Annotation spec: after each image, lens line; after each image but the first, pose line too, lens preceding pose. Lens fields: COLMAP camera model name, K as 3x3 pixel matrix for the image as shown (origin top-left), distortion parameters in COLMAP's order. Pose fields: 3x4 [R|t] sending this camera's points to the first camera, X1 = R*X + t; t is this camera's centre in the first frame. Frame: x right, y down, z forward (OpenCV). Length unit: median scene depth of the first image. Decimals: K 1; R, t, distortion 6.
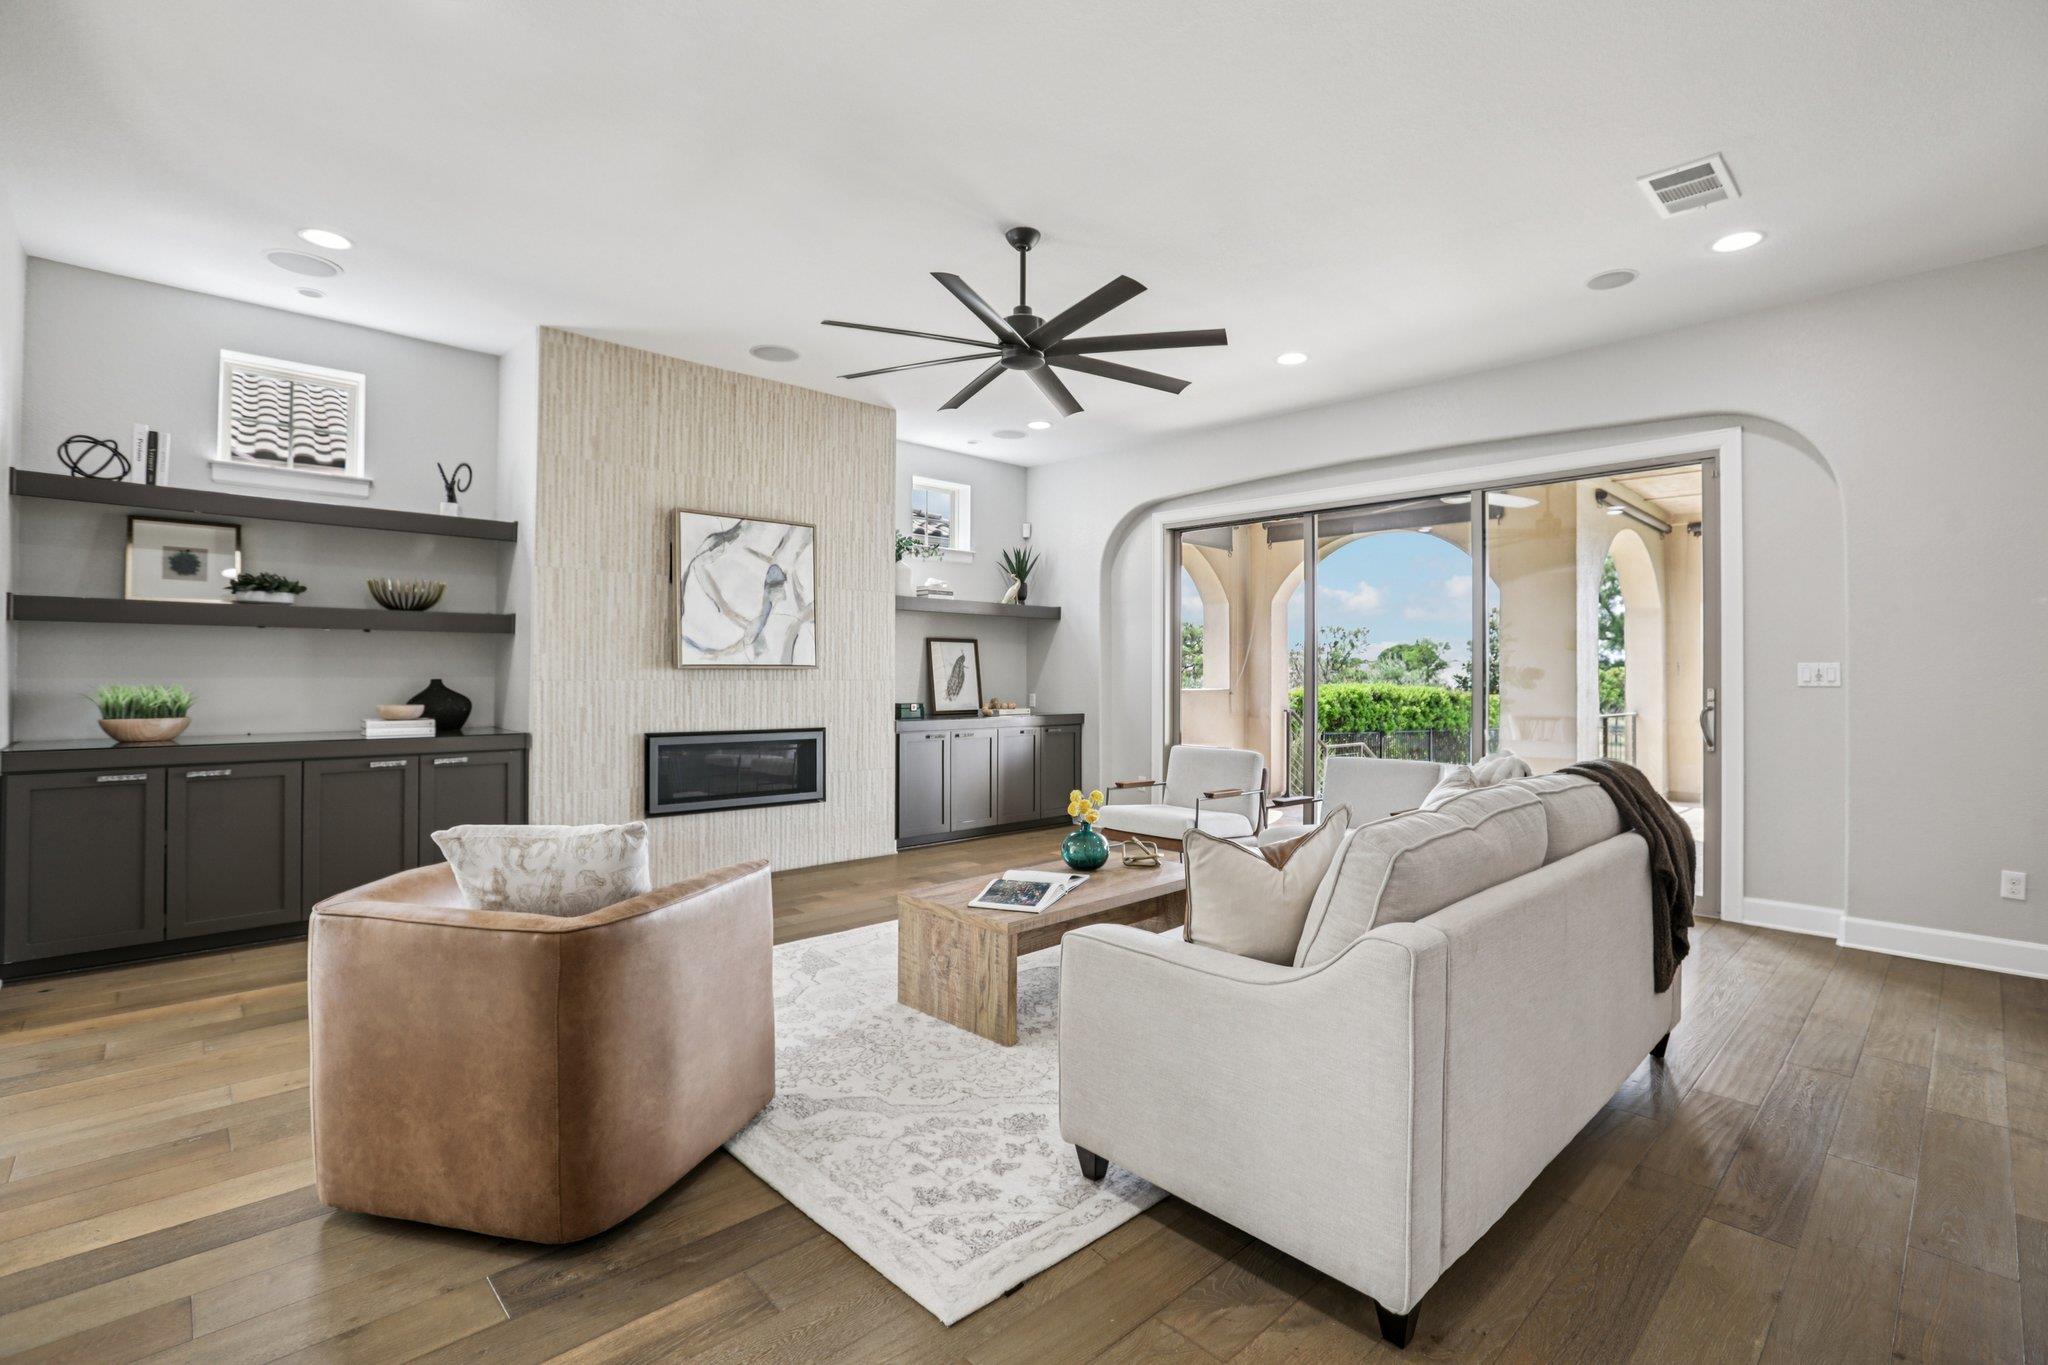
lens RADIAL K [[936.7, 0, 1037.4], [0, 936.7, 667.2], [0, 0, 1]] dist [-0.040722, 0.013781]
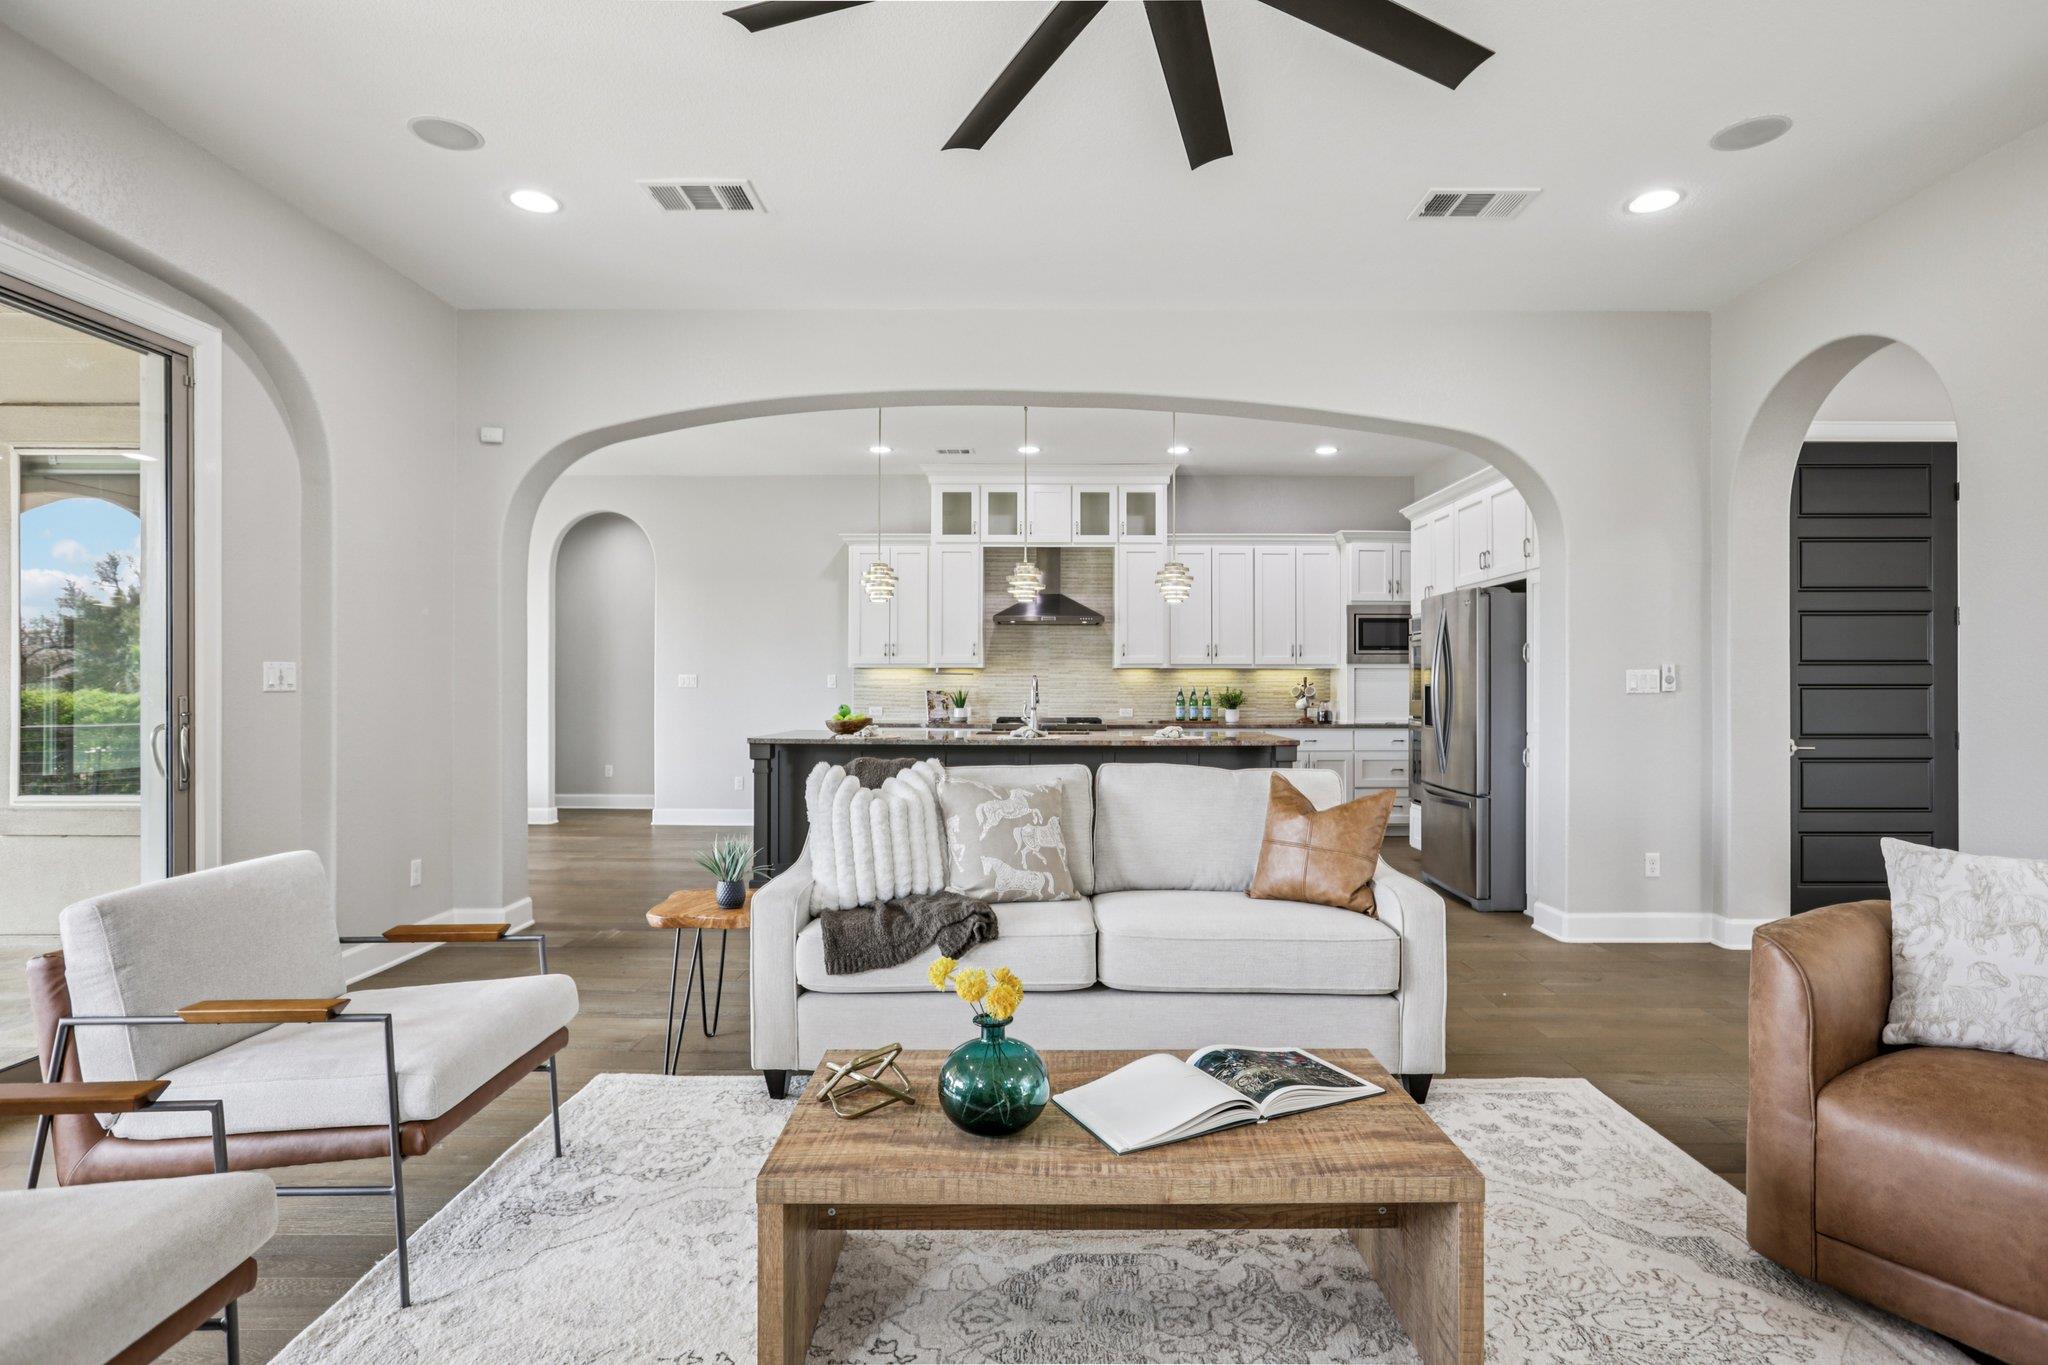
lens RADIAL K [[1052.1, 0, 1025.3], [0, 1052.1, 683.0], [0, 0, 1]] dist [-0.002909, 0.002457]
pose [[-0.717740, -0.007604, 0.696270, -0.261461], [-0.013759, 0.999900, -0.003263, 0.007762], [-0.696175, -0.011922, -0.717773, 1.169245]]
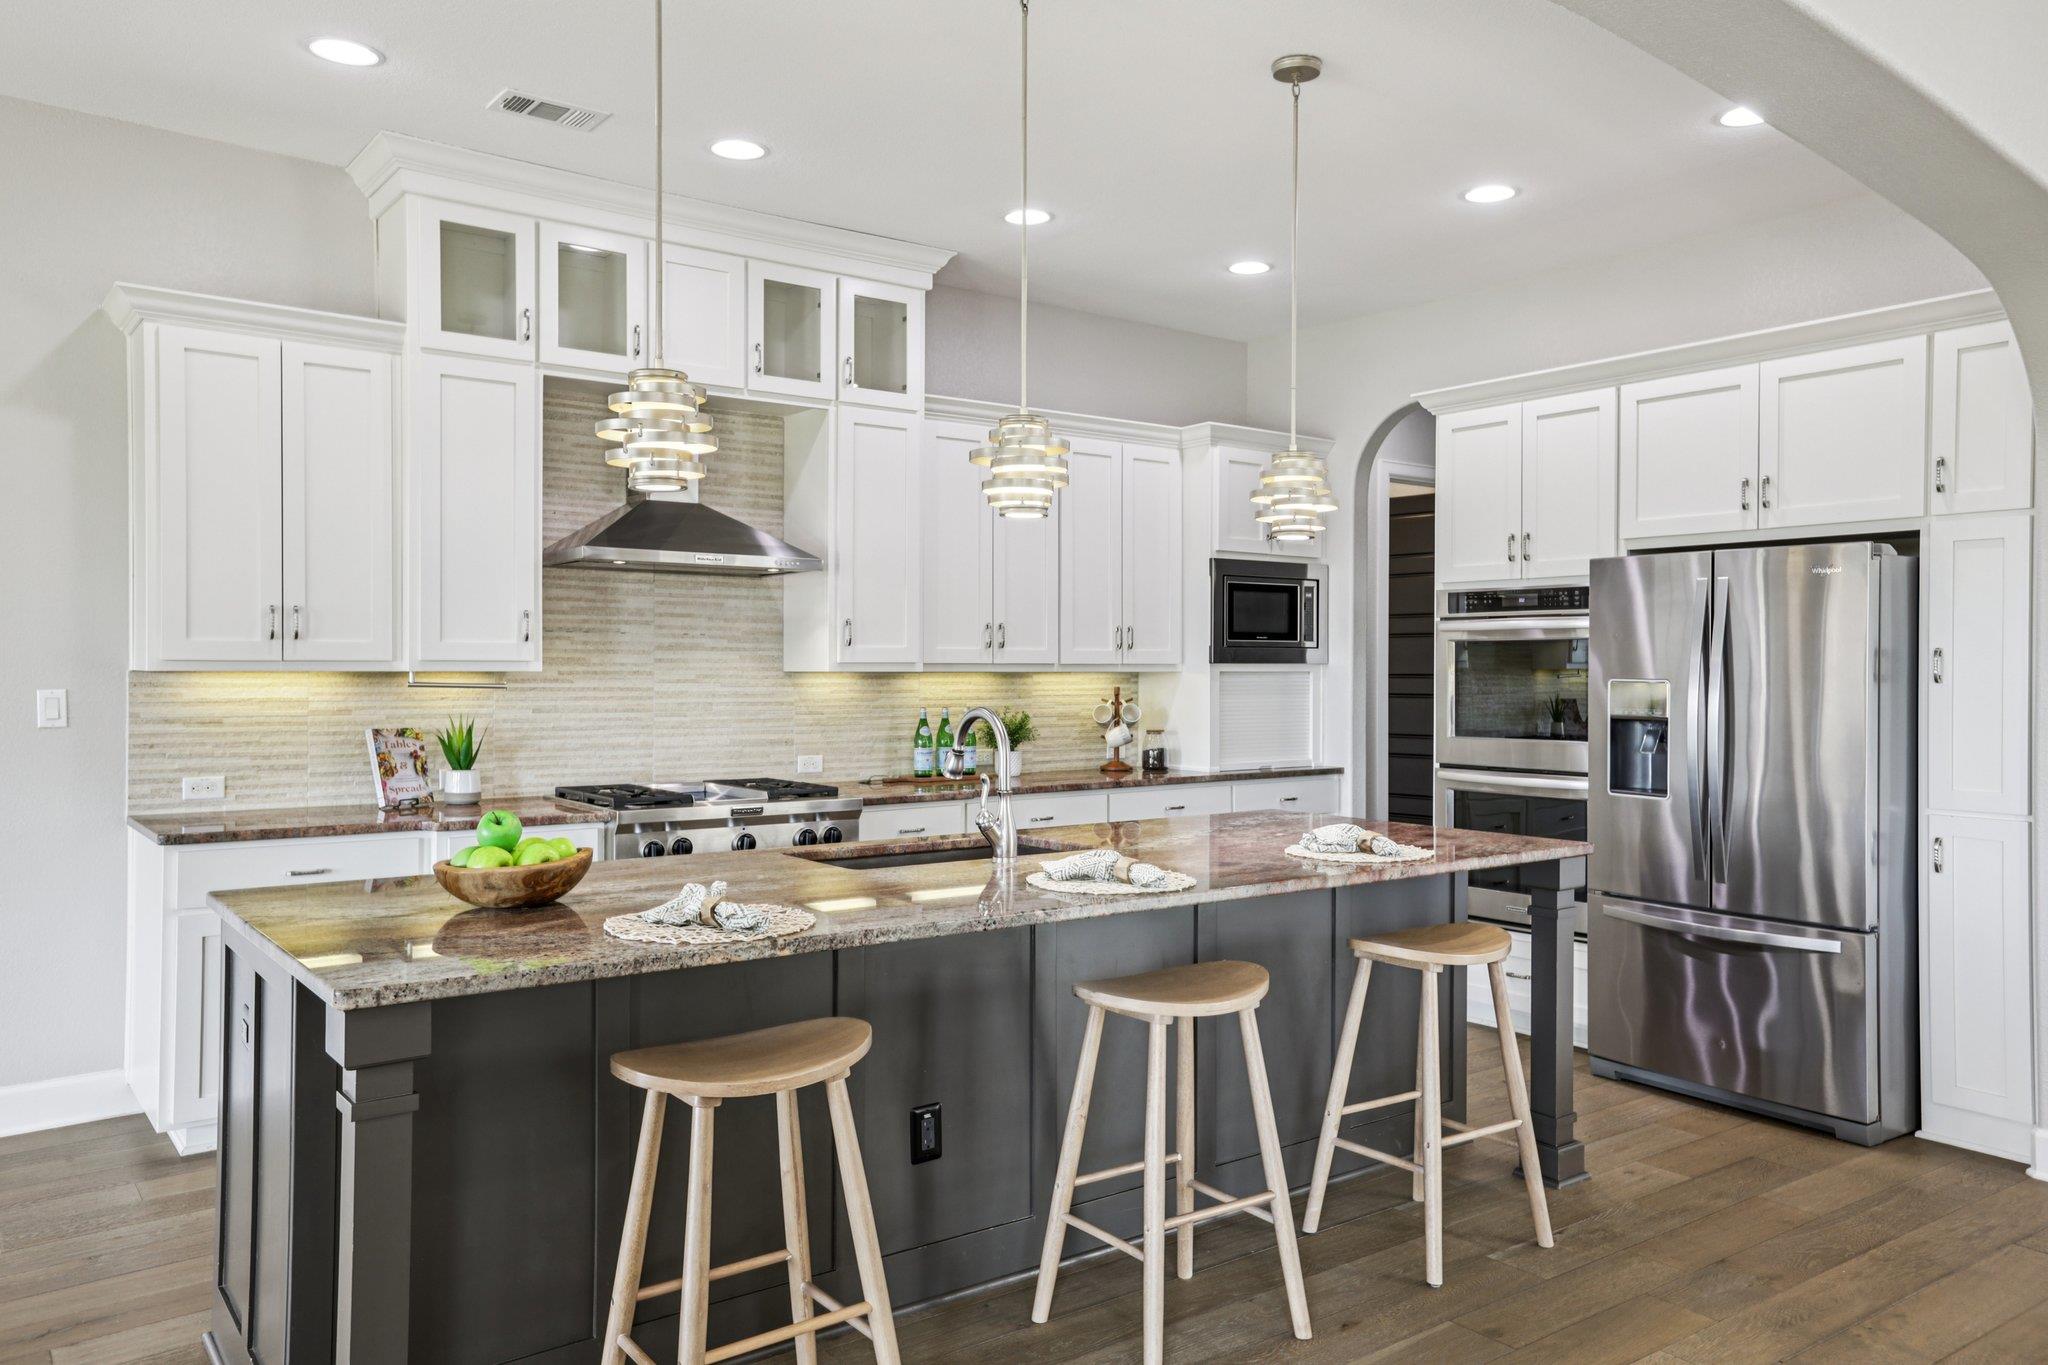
lens RADIAL K [[1539.2, 0, 1022.1], [0, 1539.2, 672.4], [0, 0, 1]] dist [0.048179, 0.001466]
pose [[-0.992508, -0.010543, 0.121722, 0.615127], [-0.011542, 0.999905, -0.007510, -0.018996], [-0.121632, -0.008859, -0.992536, 0.953717]]
